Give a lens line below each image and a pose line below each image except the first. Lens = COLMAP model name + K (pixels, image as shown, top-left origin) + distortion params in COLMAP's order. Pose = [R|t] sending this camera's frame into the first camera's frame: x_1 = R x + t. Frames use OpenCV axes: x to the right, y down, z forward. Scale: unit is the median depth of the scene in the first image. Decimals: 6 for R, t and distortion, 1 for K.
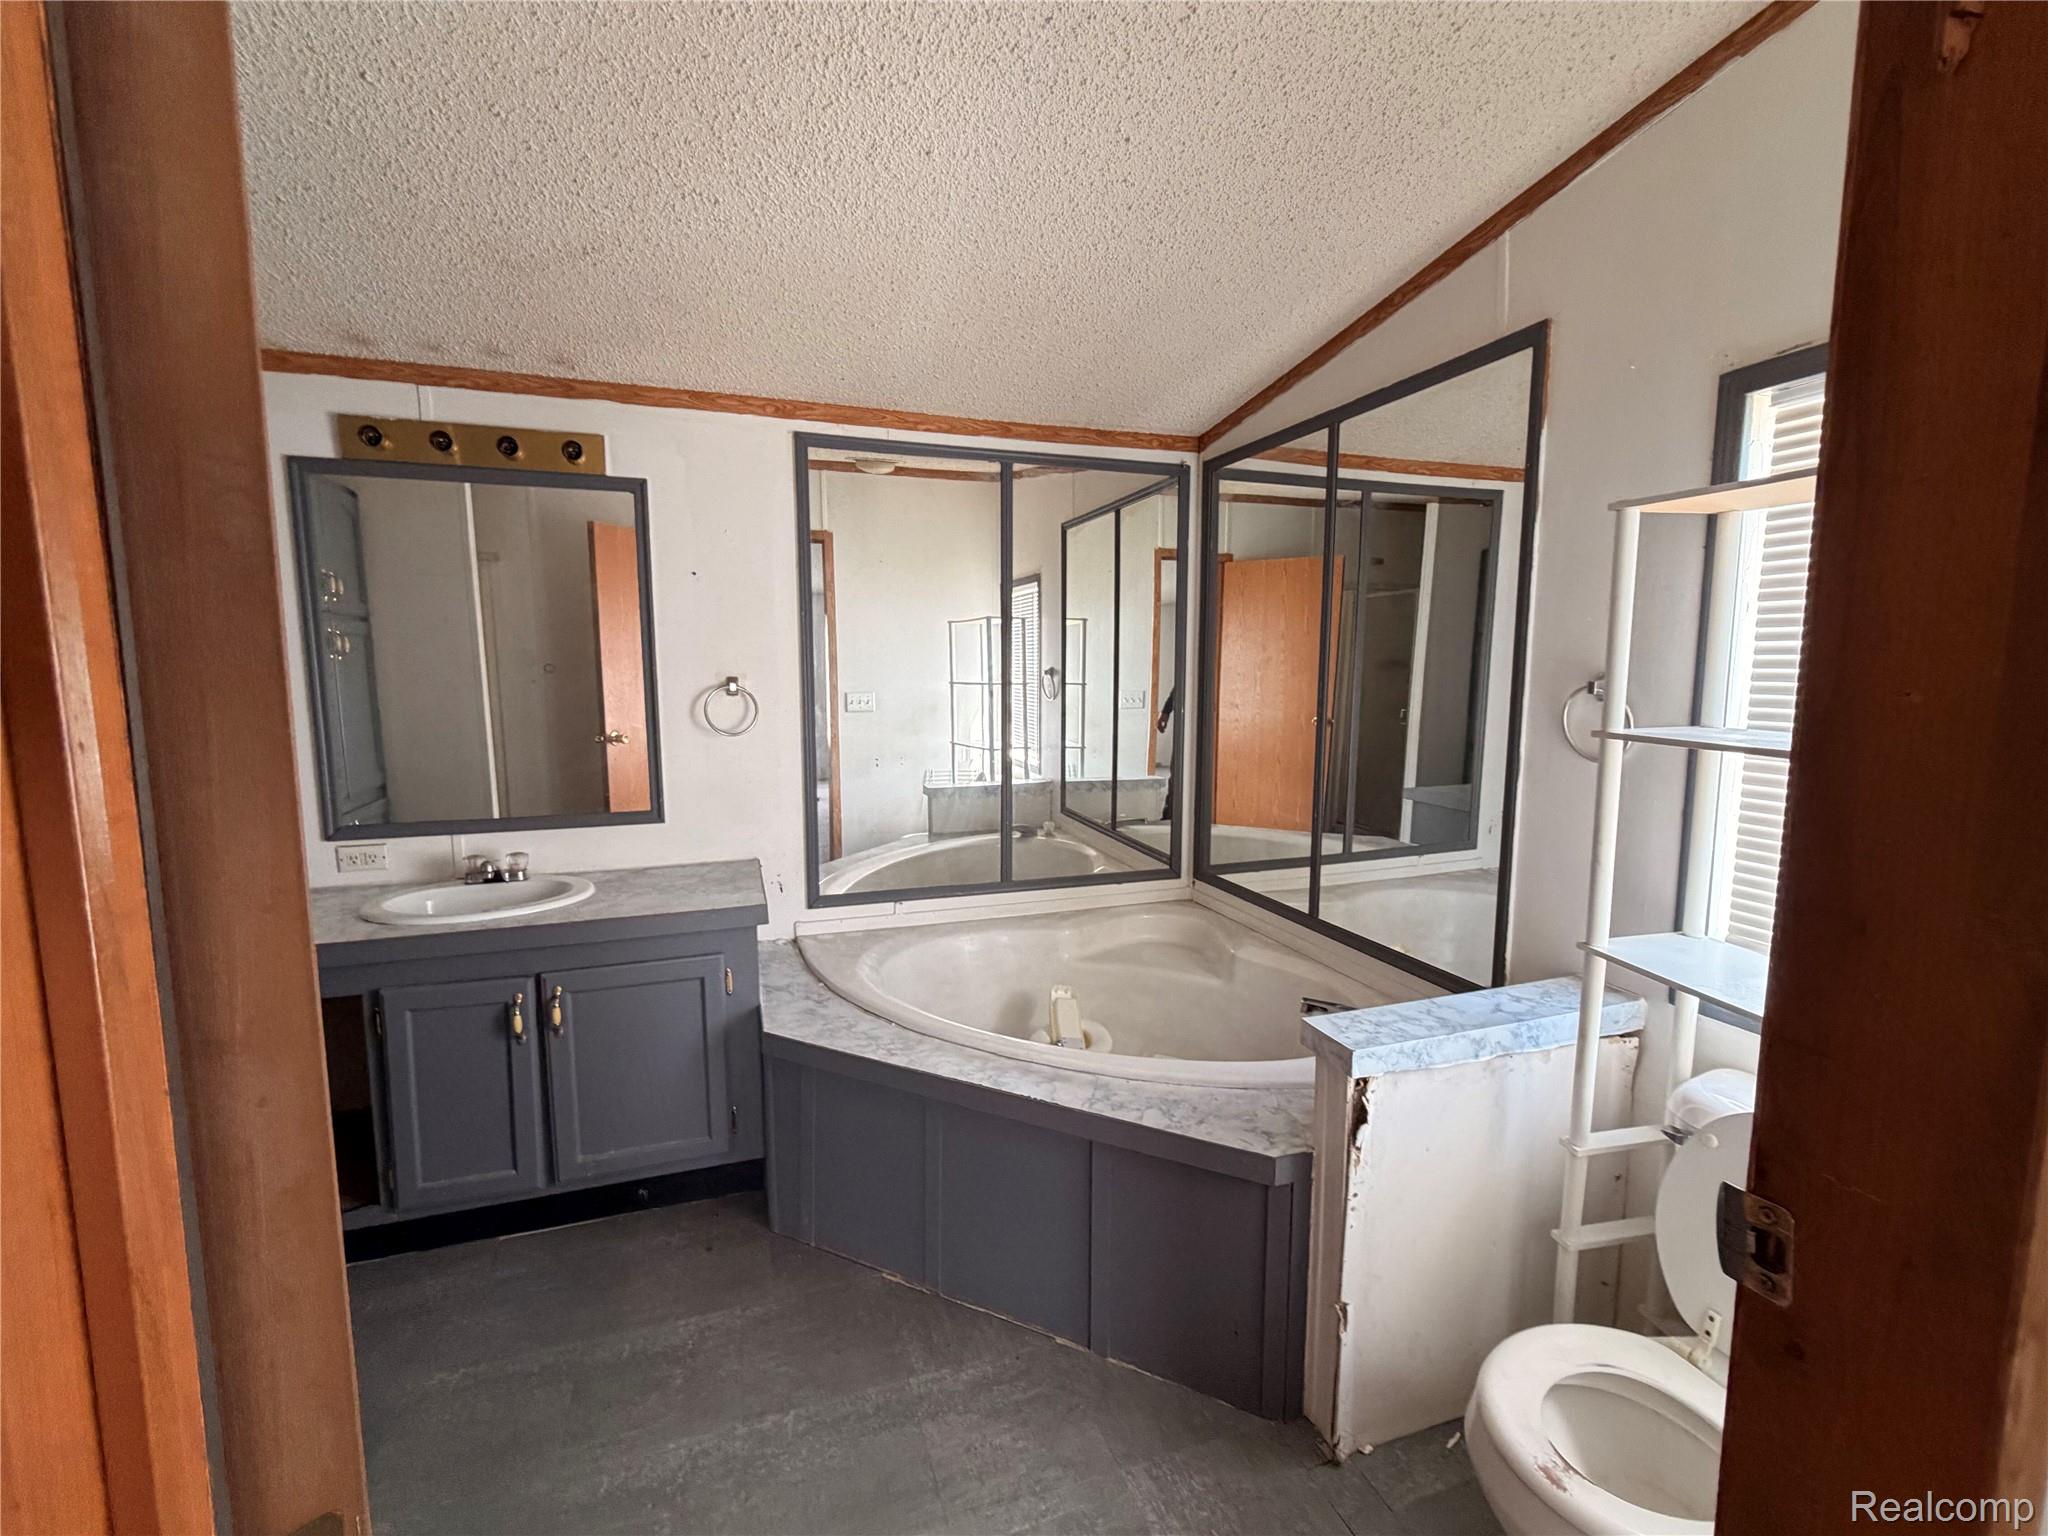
lens RADIAL K [[857.5, 0, 1024.0], [0, 857.5, 768.0], [0, 0, 1]] dist [0.015288, 0.000157]
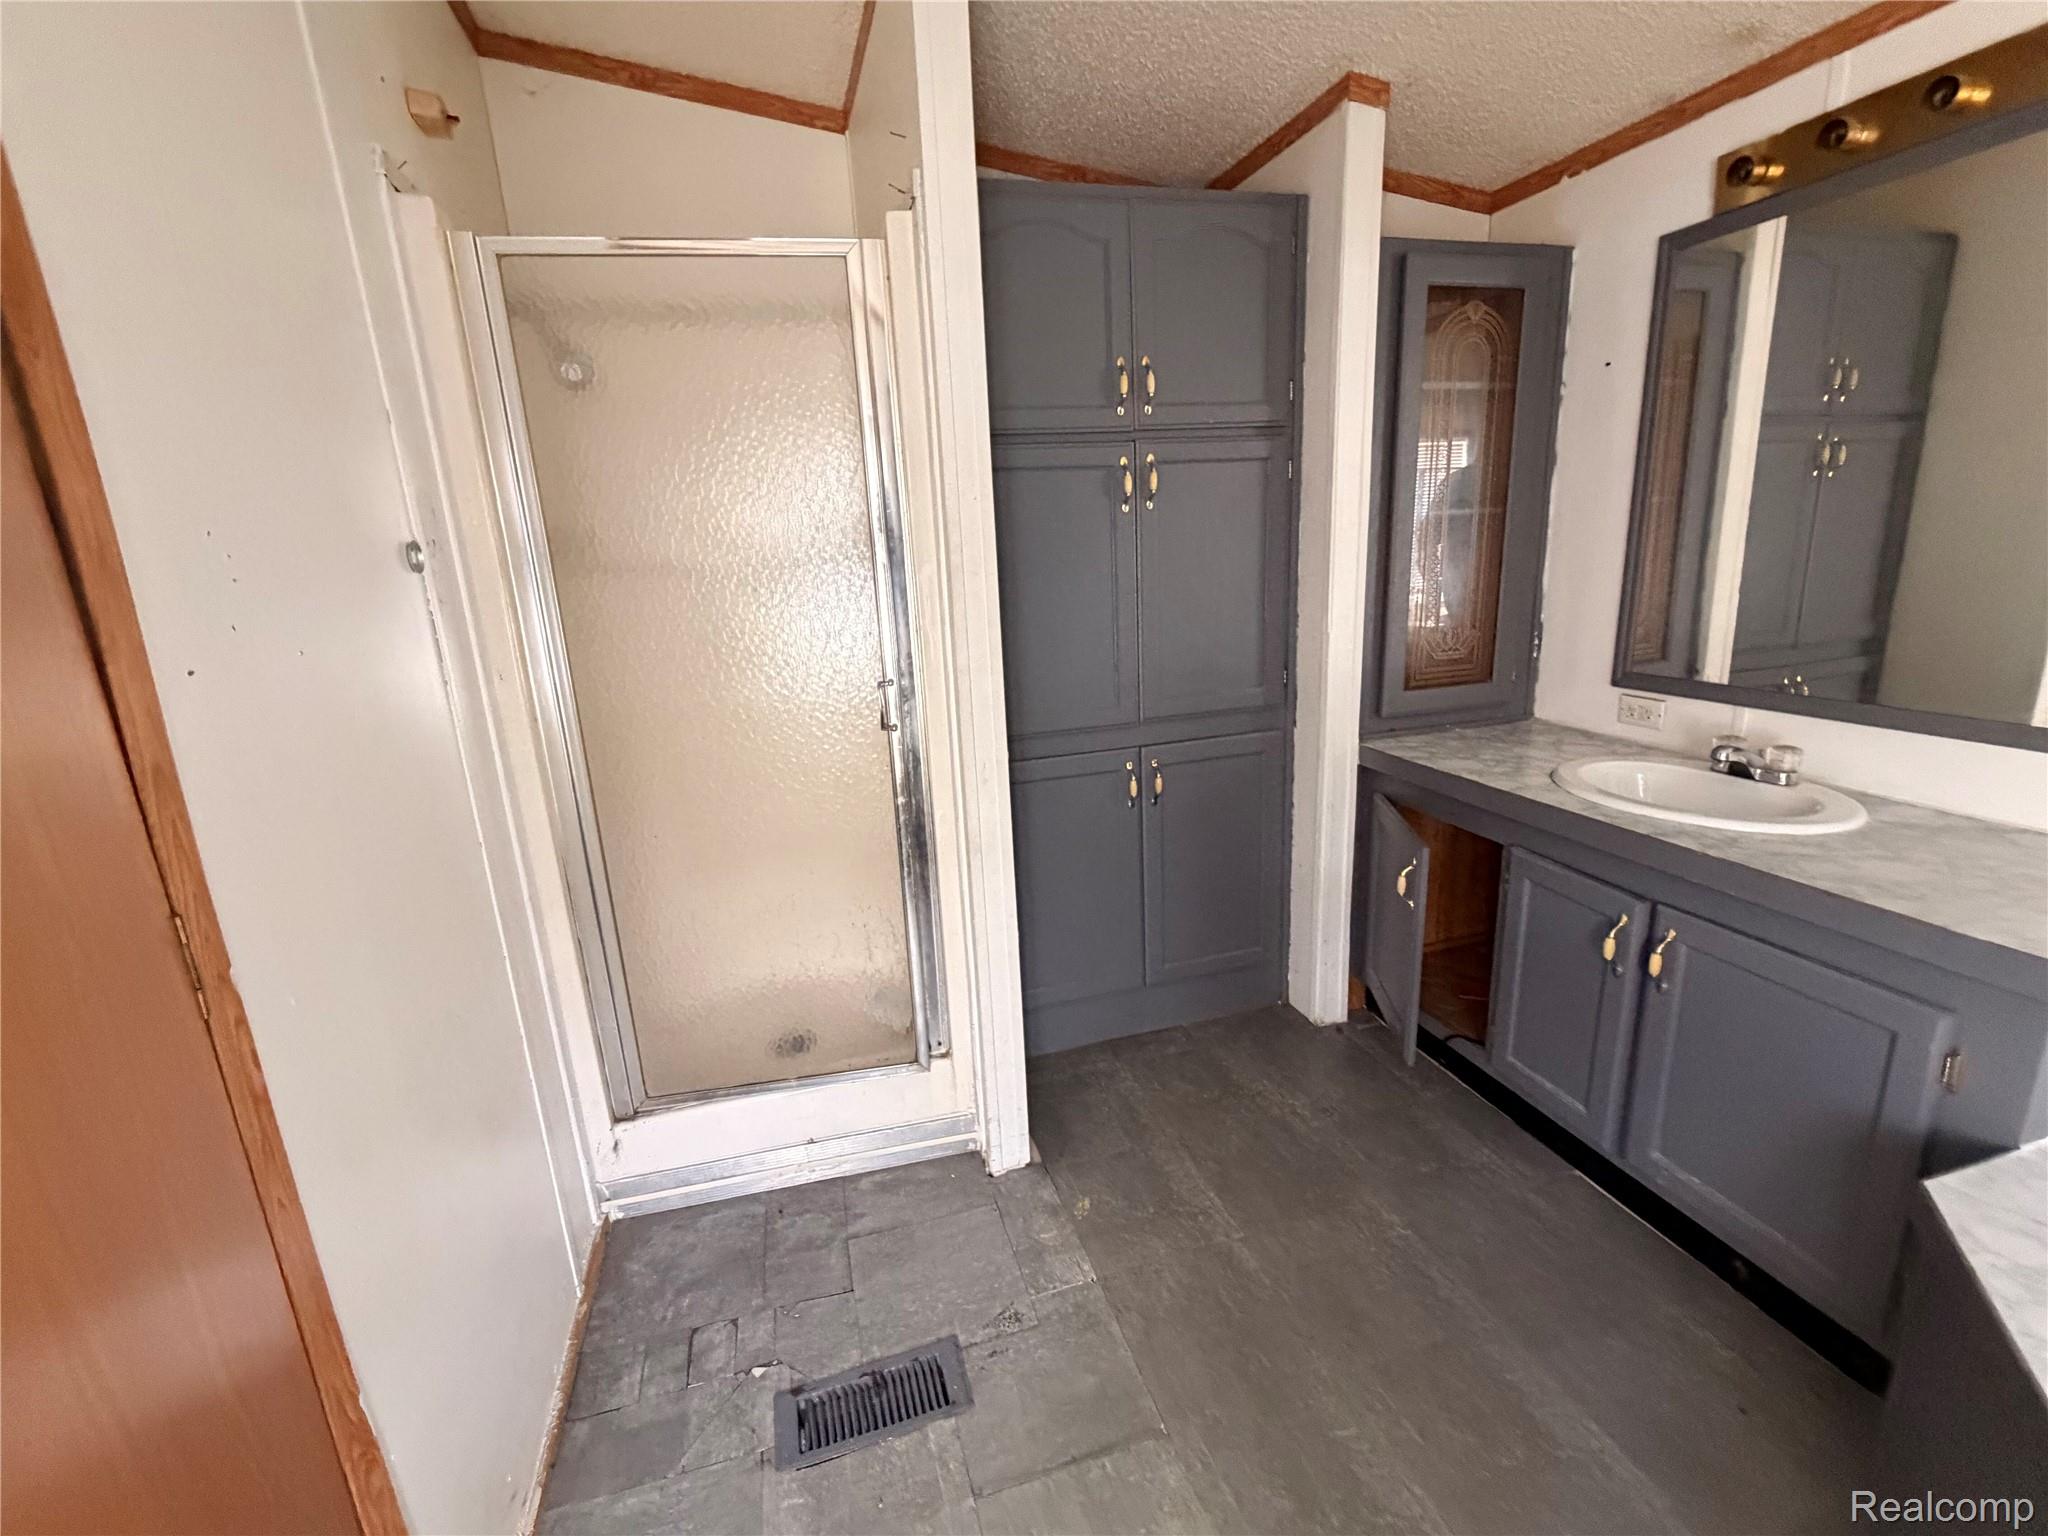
lens RADIAL K [[857.5, 0, 1024.0], [0, 857.5, 768.0], [0, 0, 1]] dist [0.015288, 0.000157]
pose [[-0.015524, 0.258337, -0.965930, 0.133827], [-0.066061, 0.963671, 0.258794, -0.031390], [0.997695, 0.067828, 0.002106, 0.395725]]
